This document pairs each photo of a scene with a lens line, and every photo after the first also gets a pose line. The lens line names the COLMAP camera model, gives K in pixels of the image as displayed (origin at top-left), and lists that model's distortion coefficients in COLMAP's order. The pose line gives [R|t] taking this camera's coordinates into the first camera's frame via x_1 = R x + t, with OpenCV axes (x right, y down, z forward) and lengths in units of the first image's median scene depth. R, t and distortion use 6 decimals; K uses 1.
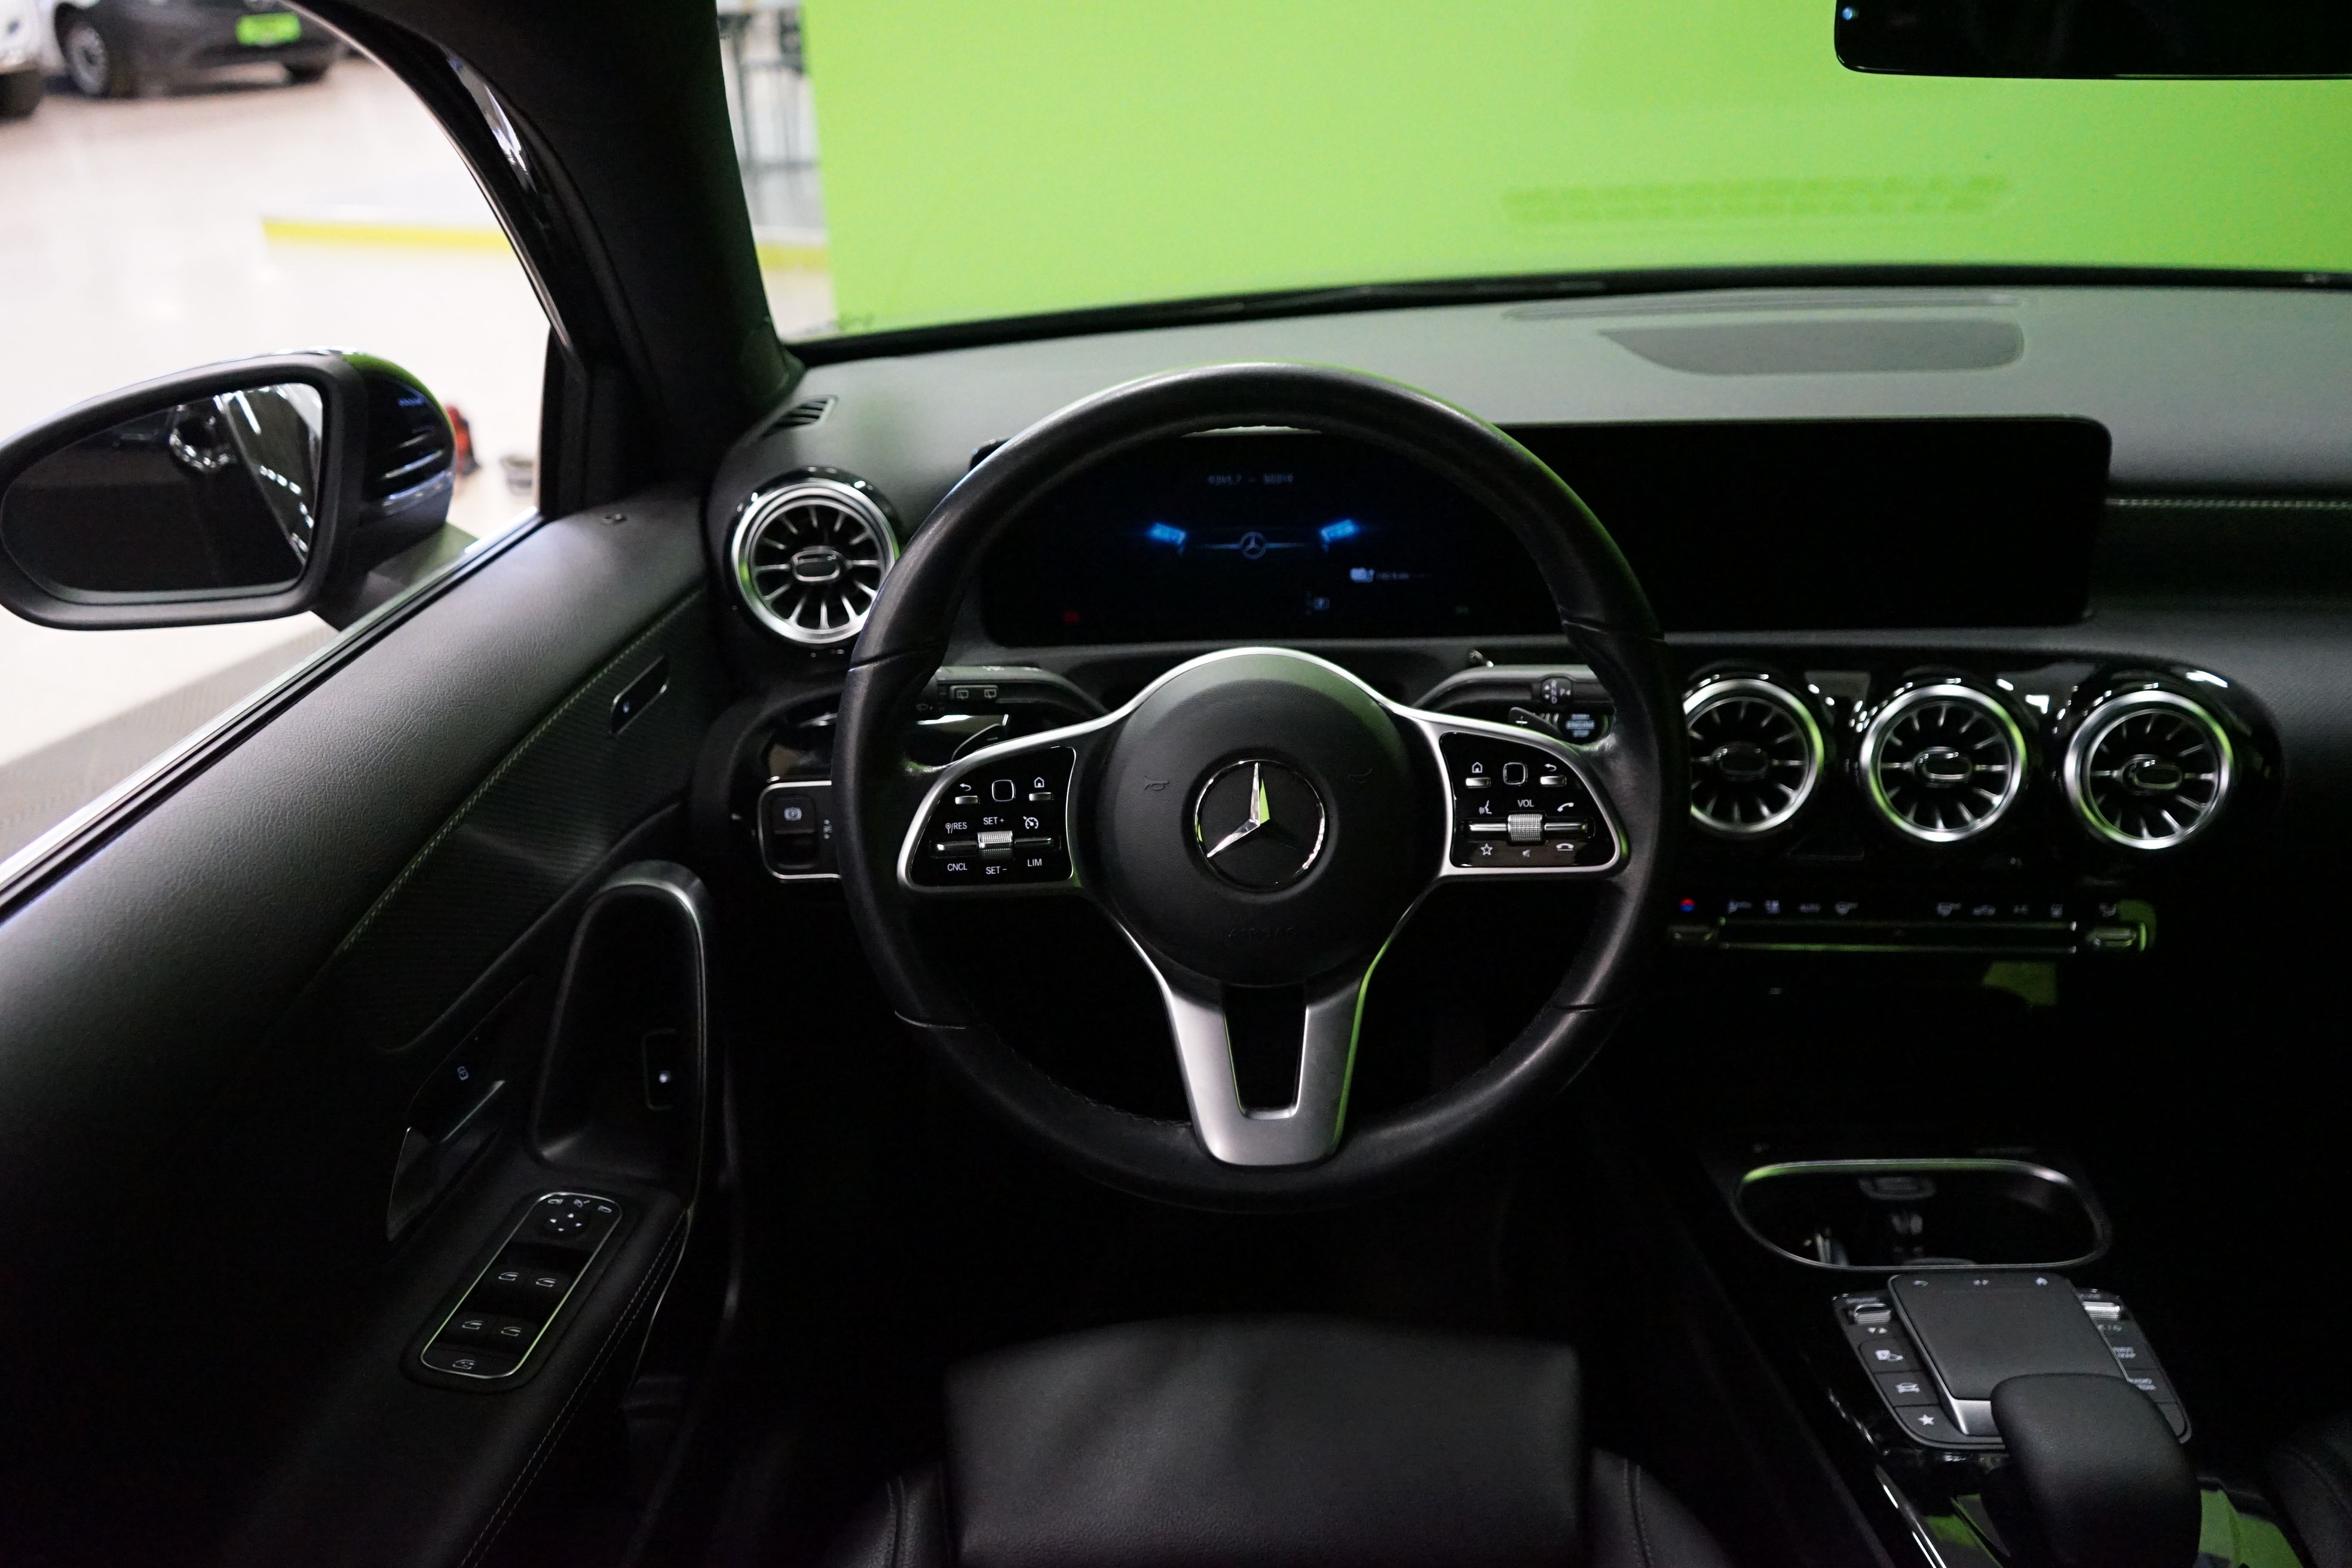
lens RADIAL K [[1944.0, 0, 1176.0], [0, 1944.0, 784.0], [0, 0, 1]] dist [-0.007722, -0.005254]
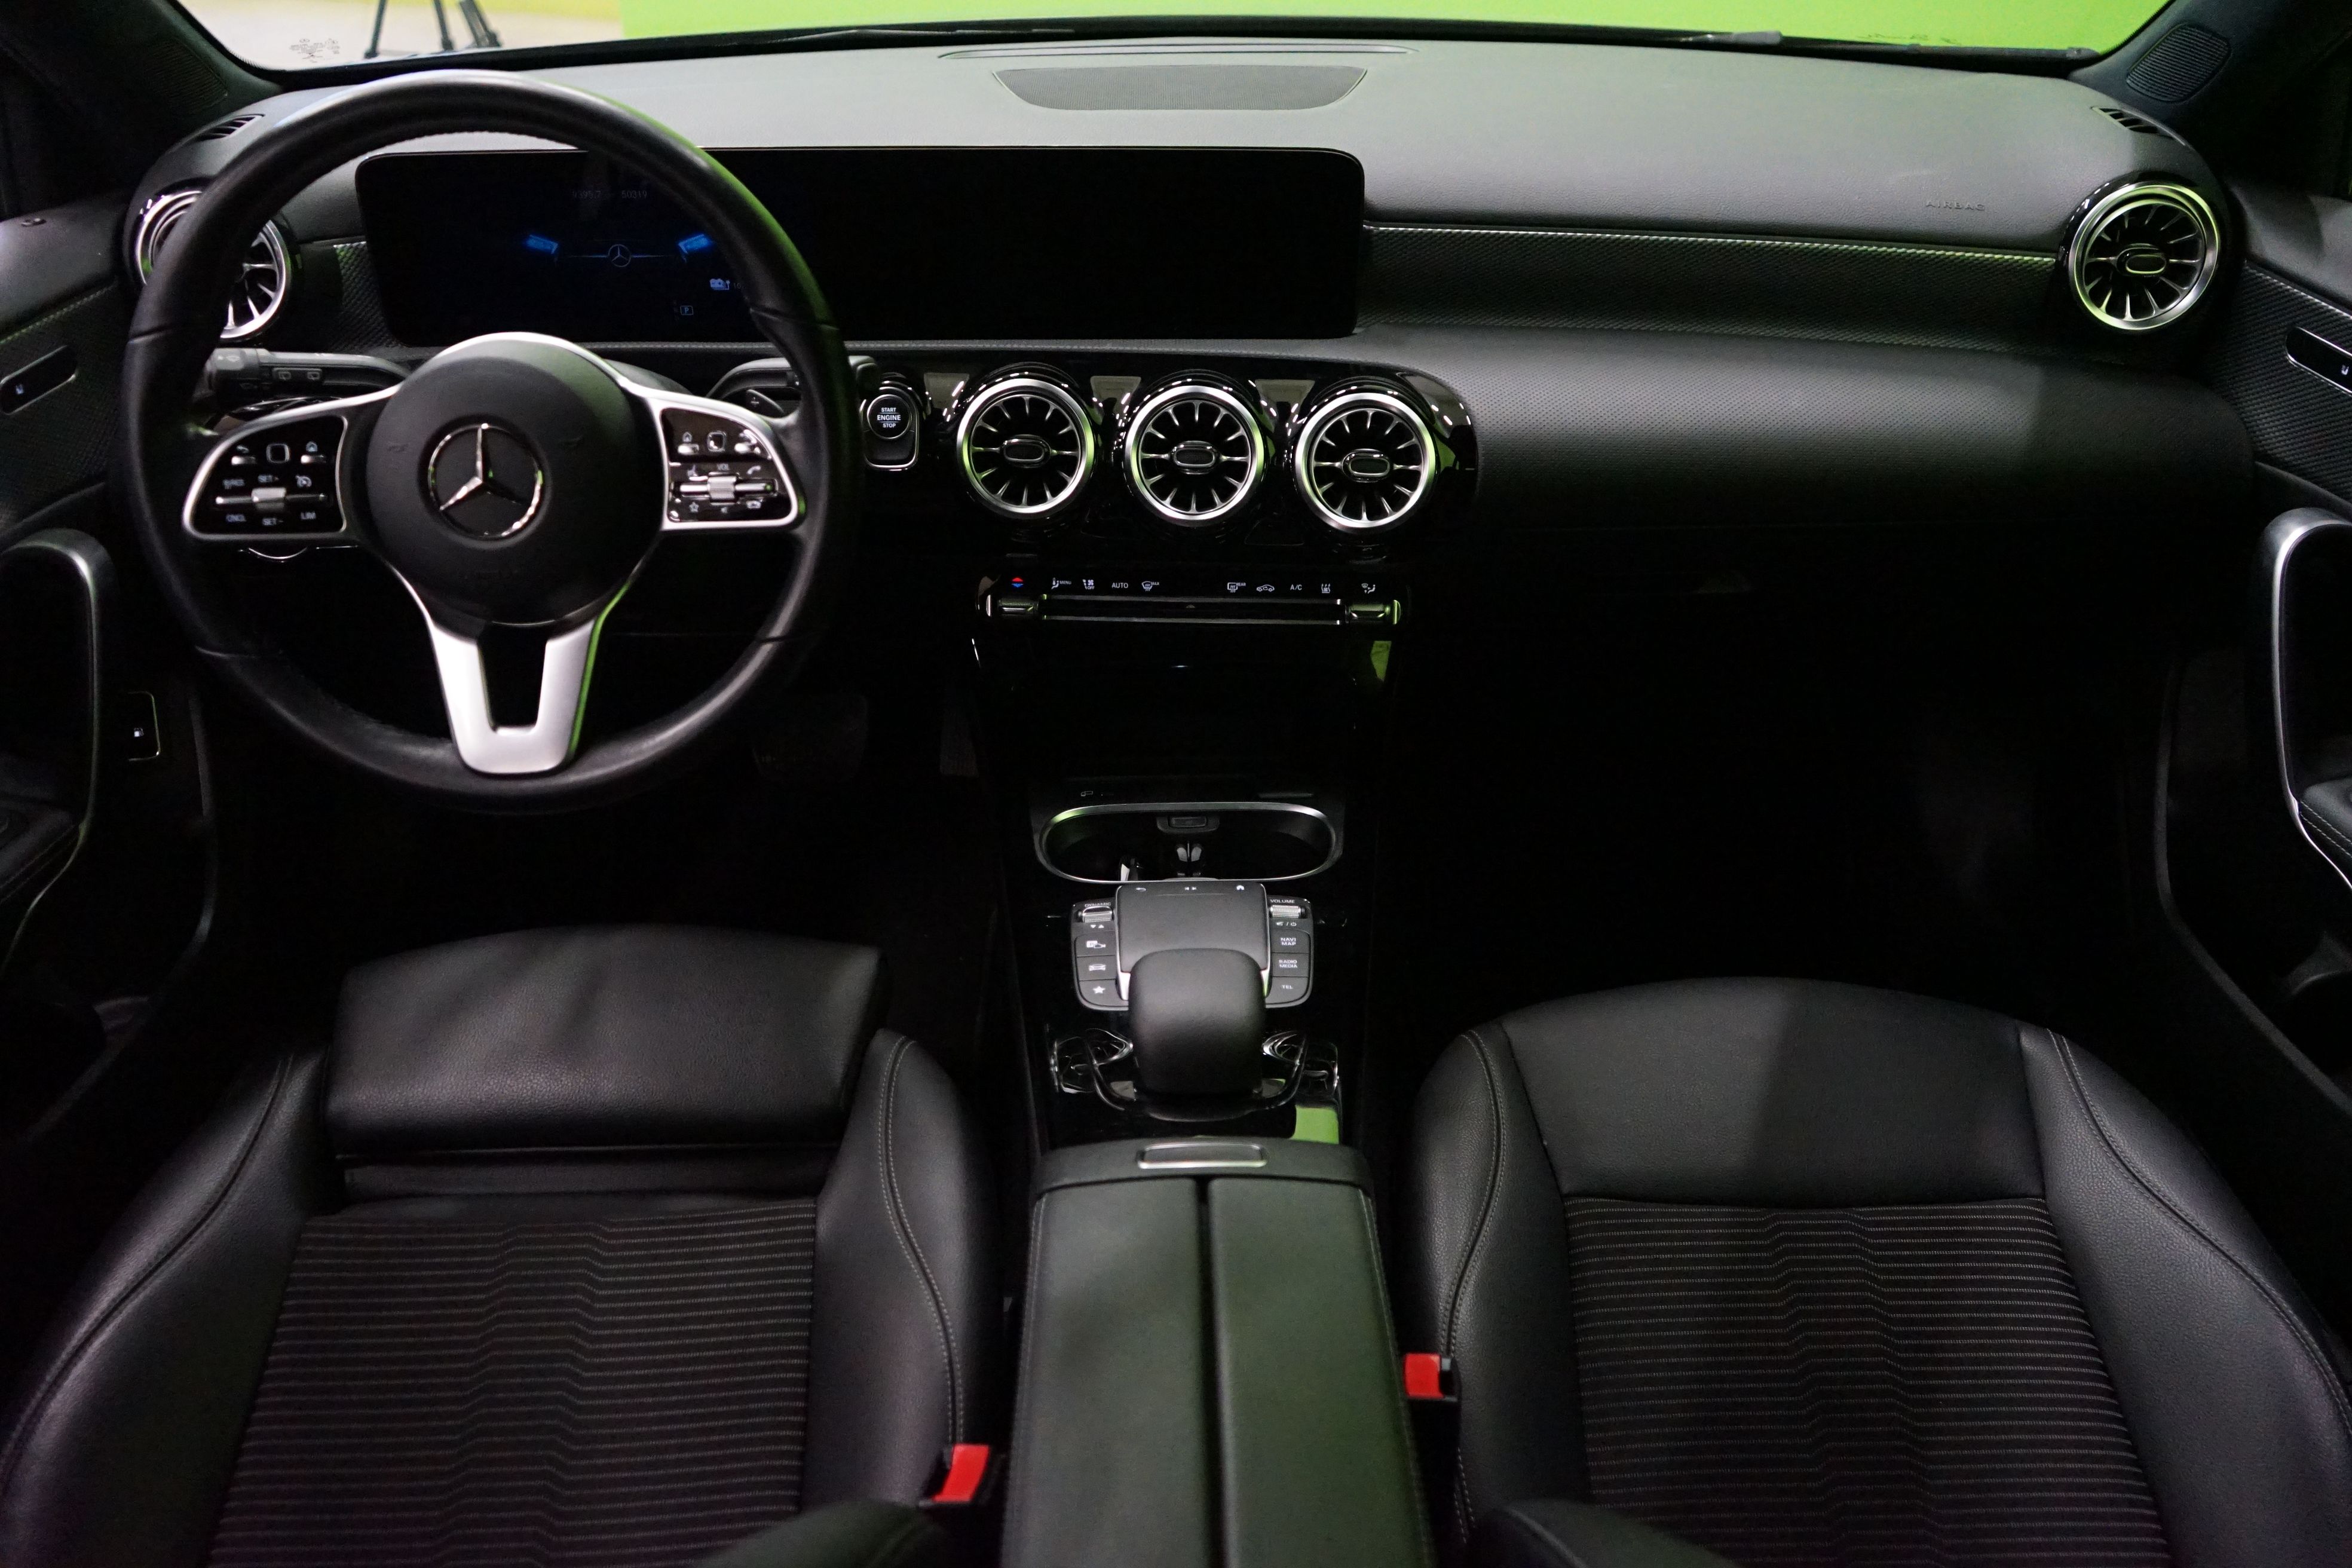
lens RADIAL K [[1881.8, 0, 1176.0], [0, 1881.8, 784.0], [0, 0, 1]] dist [-0.024520, 0.002628]
pose [[0.998393, 0.002929, 0.056592, 0.344794], [-0.009688, 0.992783, 0.119529, 0.054682], [-0.055834, -0.119886, 0.991216, -0.145744]]
